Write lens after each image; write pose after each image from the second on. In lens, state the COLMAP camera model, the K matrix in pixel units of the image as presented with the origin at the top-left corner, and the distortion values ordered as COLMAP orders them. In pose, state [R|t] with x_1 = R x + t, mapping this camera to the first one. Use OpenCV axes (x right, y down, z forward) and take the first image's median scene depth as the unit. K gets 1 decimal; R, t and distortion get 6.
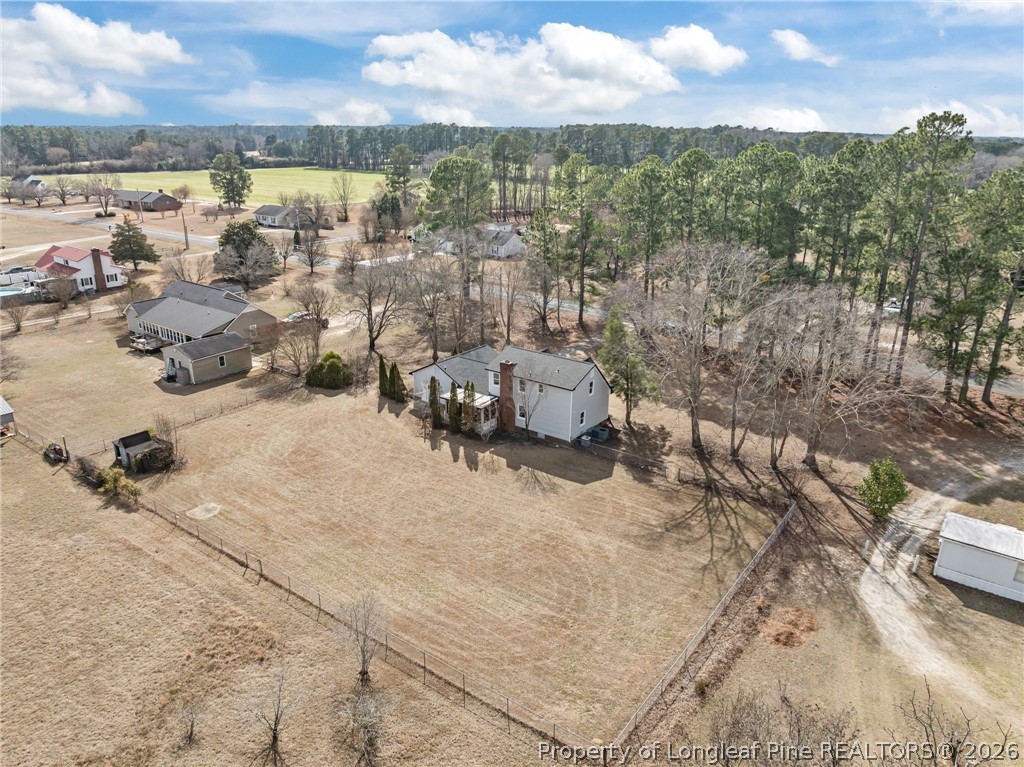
lens RADIAL K [[723.7, 0, 514.6], [0, 723.7, 382.5], [0, 0, 1]] dist [-0.037777, -0.000473]
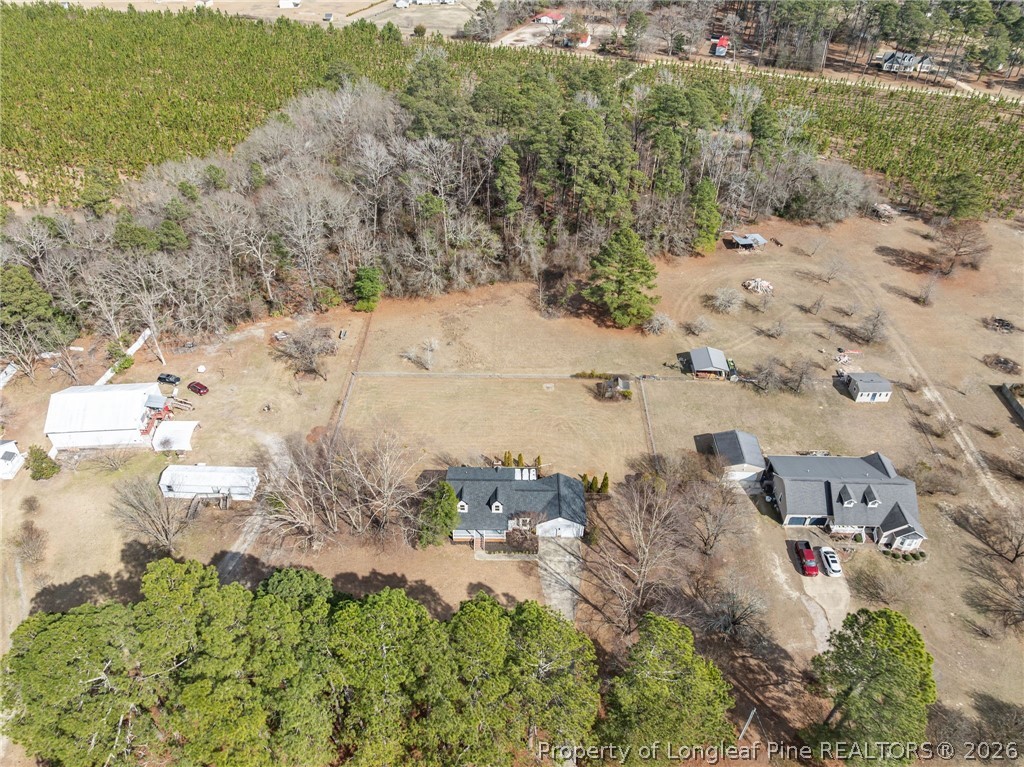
lens RADIAL K [[723.7, 0, 514.6], [0, 723.7, 378.0], [0, 0, 1]] dist [-0.037777, -0.000473]
pose [[-0.815179, 0.336820, -0.471207, 0.699123], [-0.214533, 0.580093, 0.785791, -1.510127], [0.538014, 0.741650, -0.400621, 1.656293]]
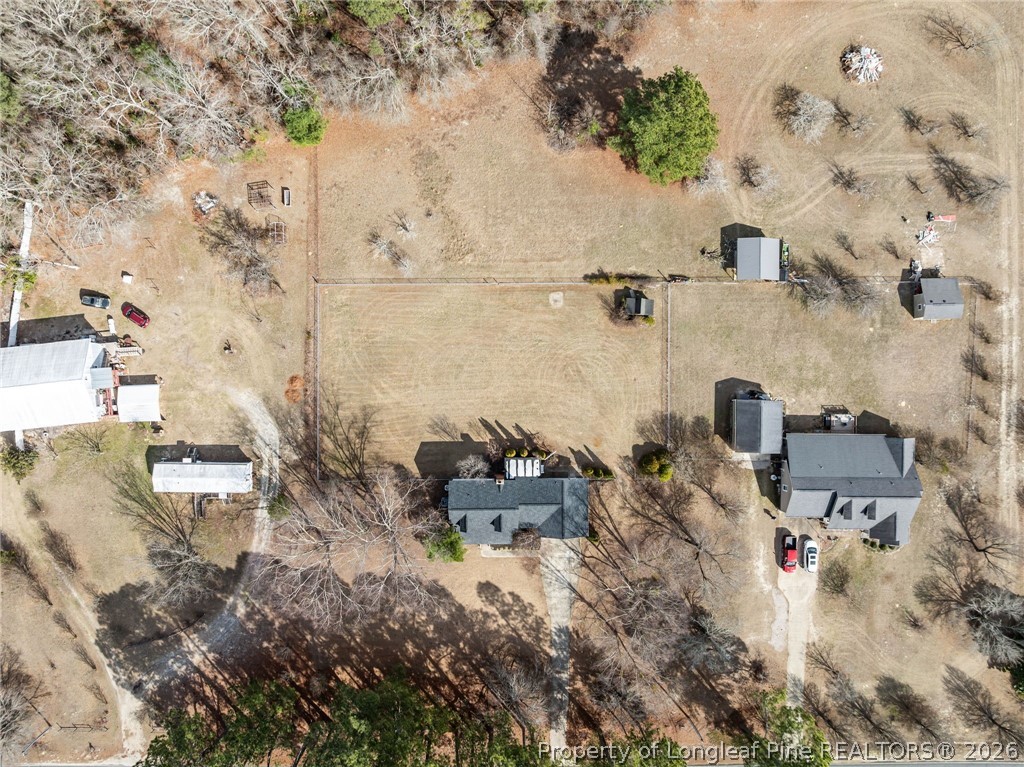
lens RADIAL K [[723.7, 0, 513.3], [0, 723.7, 383.6], [0, 0, 1]] dist [-0.037777, -0.000473]
pose [[-0.807007, 0.589684, -0.031814, -0.115481], [-0.223704, -0.255403, 0.940599, -1.531257], [0.546530, 0.766187, 0.338027, 0.380845]]
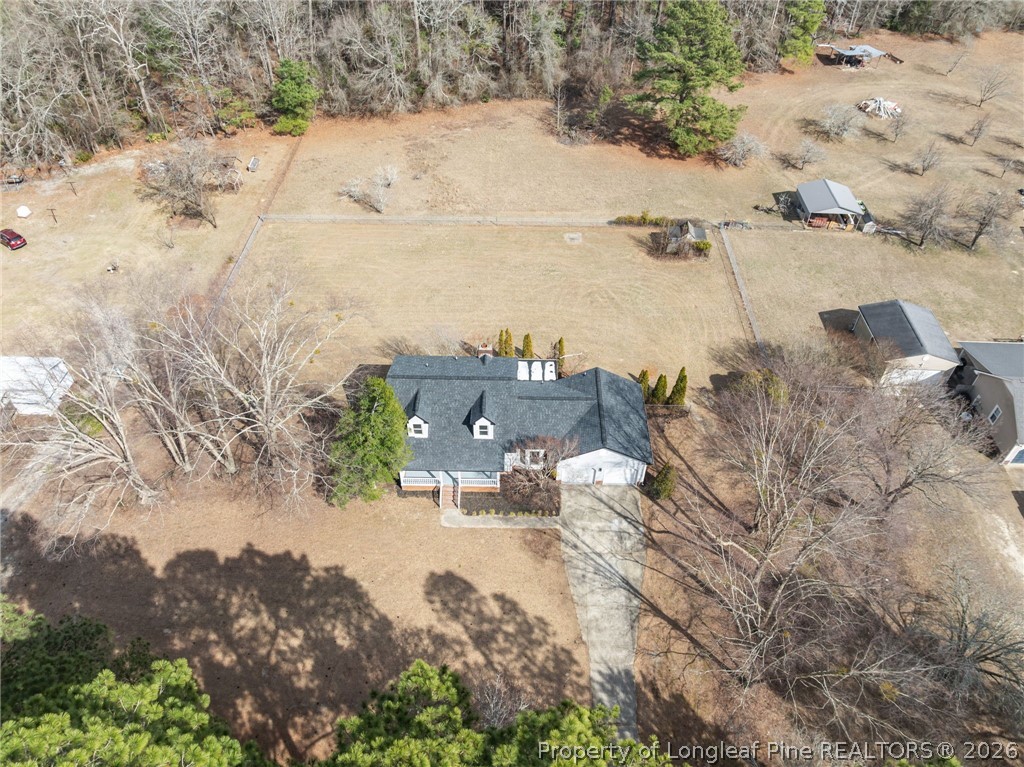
lens RADIAL K [[723.7, 0, 515.2], [0, 723.7, 380.9], [0, 0, 1]] dist [-0.037777, -0.000473]
pose [[-0.818922, 0.381929, -0.428364, 0.372488], [-0.212700, 0.491266, 0.844640, -0.803566], [0.533034, 0.782807, -0.321073, 1.446863]]
